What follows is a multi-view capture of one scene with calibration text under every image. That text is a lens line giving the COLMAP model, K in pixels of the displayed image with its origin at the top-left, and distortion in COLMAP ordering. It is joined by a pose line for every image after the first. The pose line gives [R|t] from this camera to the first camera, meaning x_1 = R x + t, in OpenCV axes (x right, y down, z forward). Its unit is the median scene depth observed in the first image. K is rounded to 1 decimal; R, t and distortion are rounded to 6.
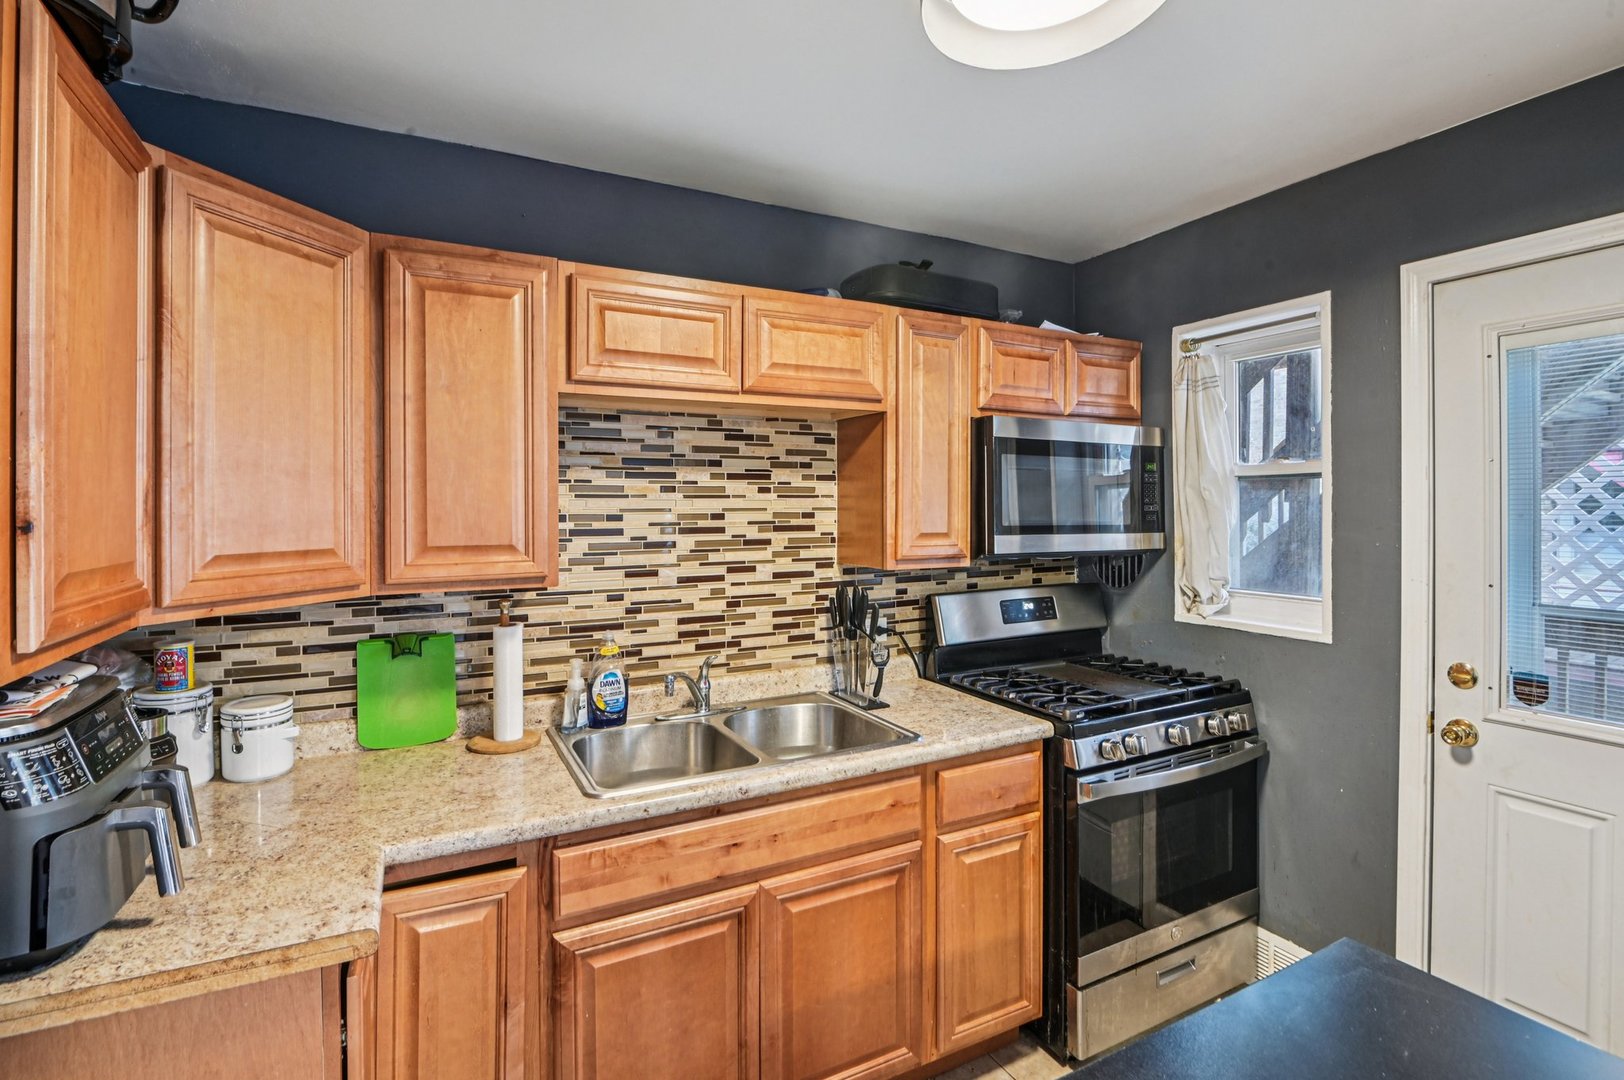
lens RADIAL K [[765.8, 0, 808.0], [0, 765.8, 505.4], [0, 0, 1]] dist [0.000529, -0.011200]
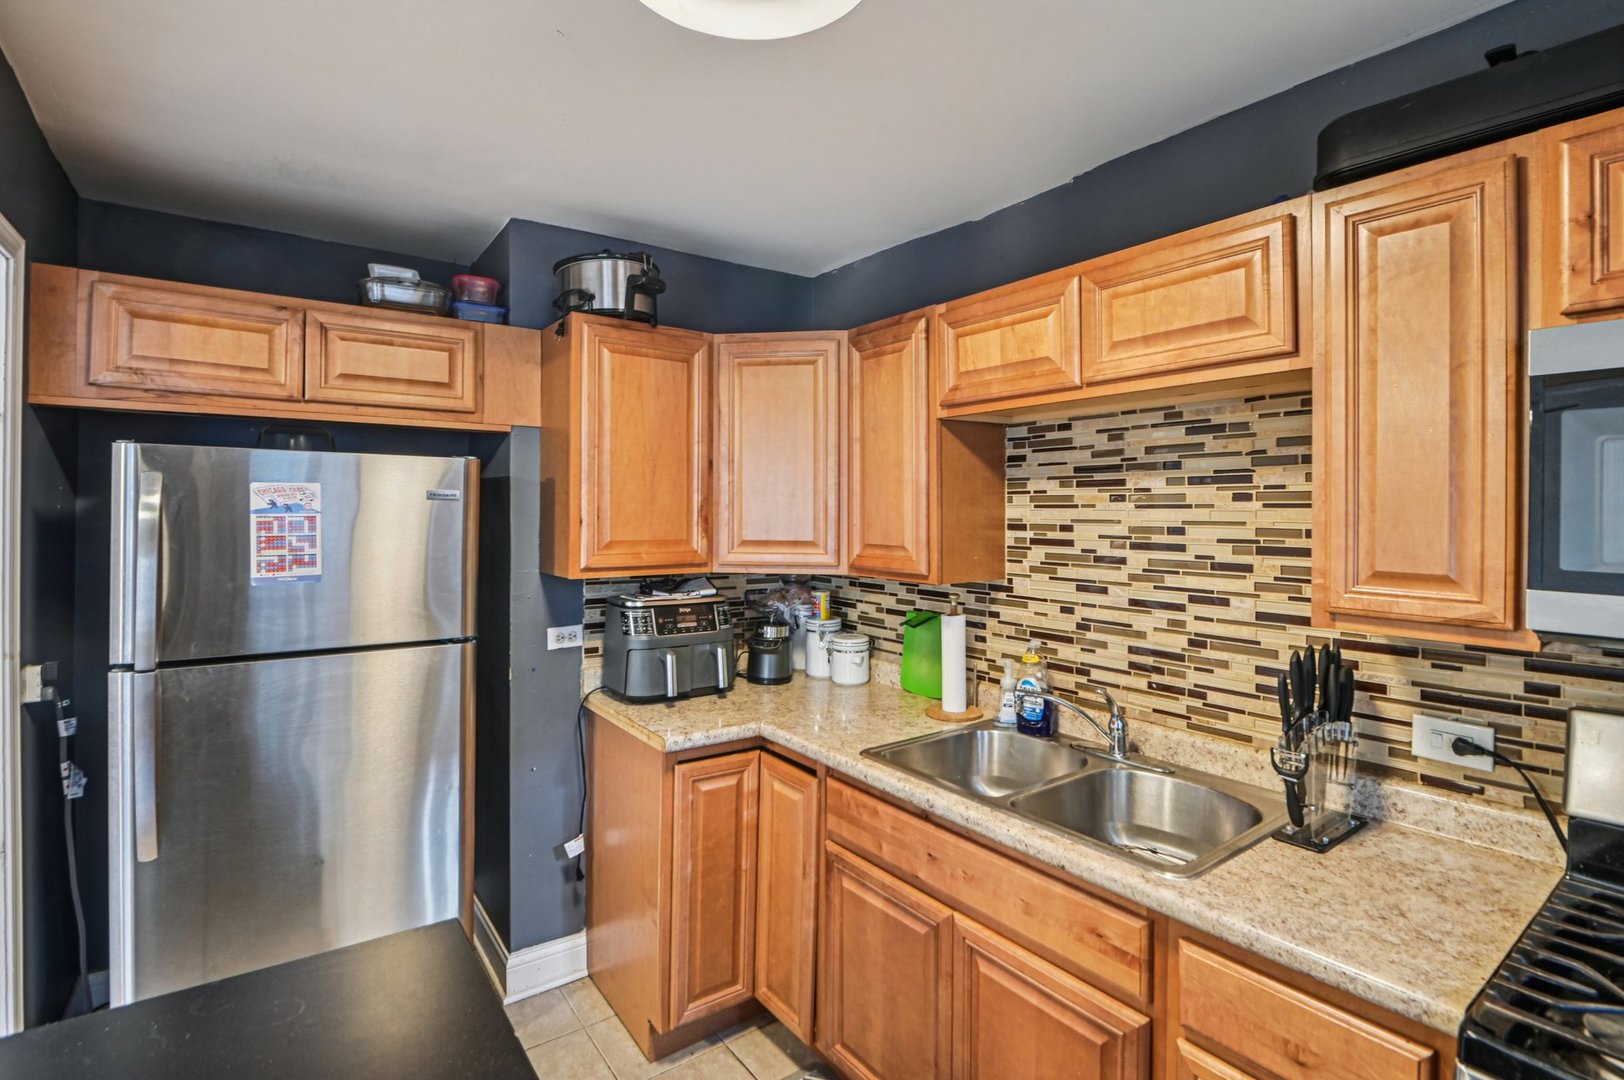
lens RADIAL K [[765.8, 0, 808.0], [0, 765.8, 505.4], [0, 0, 1]] dist [0.000529, -0.011200]
pose [[0.148464, -0.002775, -0.988914, 0.644373], [-0.005068, 0.999981, -0.003567, -0.007772], [0.988905, 0.005542, 0.148447, 0.510189]]
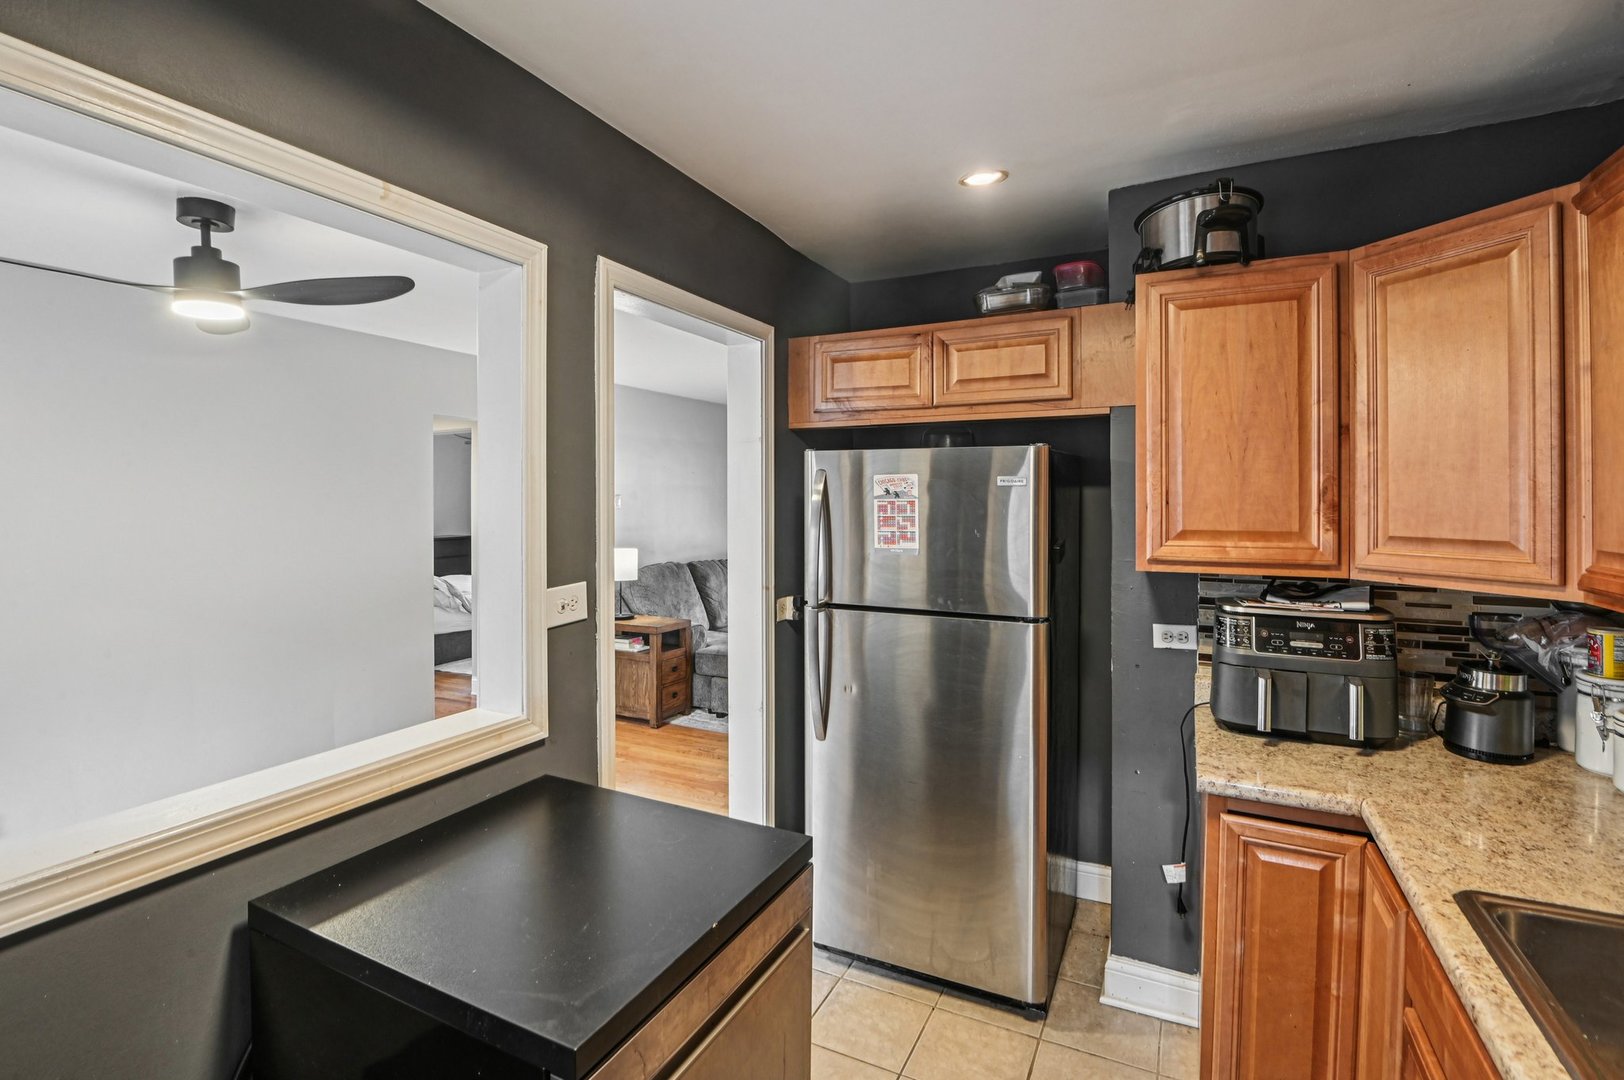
lens RADIAL K [[769.9, 0, 799.9], [0, 769.9, 496.4], [0, 0, 1]] dist [-0.001848, -0.011280]
pose [[-0.813377, 0.006594, -0.581700, 0.465713], [0.005489, 0.999978, 0.003660, -0.007121], [0.581712, -0.000216, -0.813395, 0.856822]]
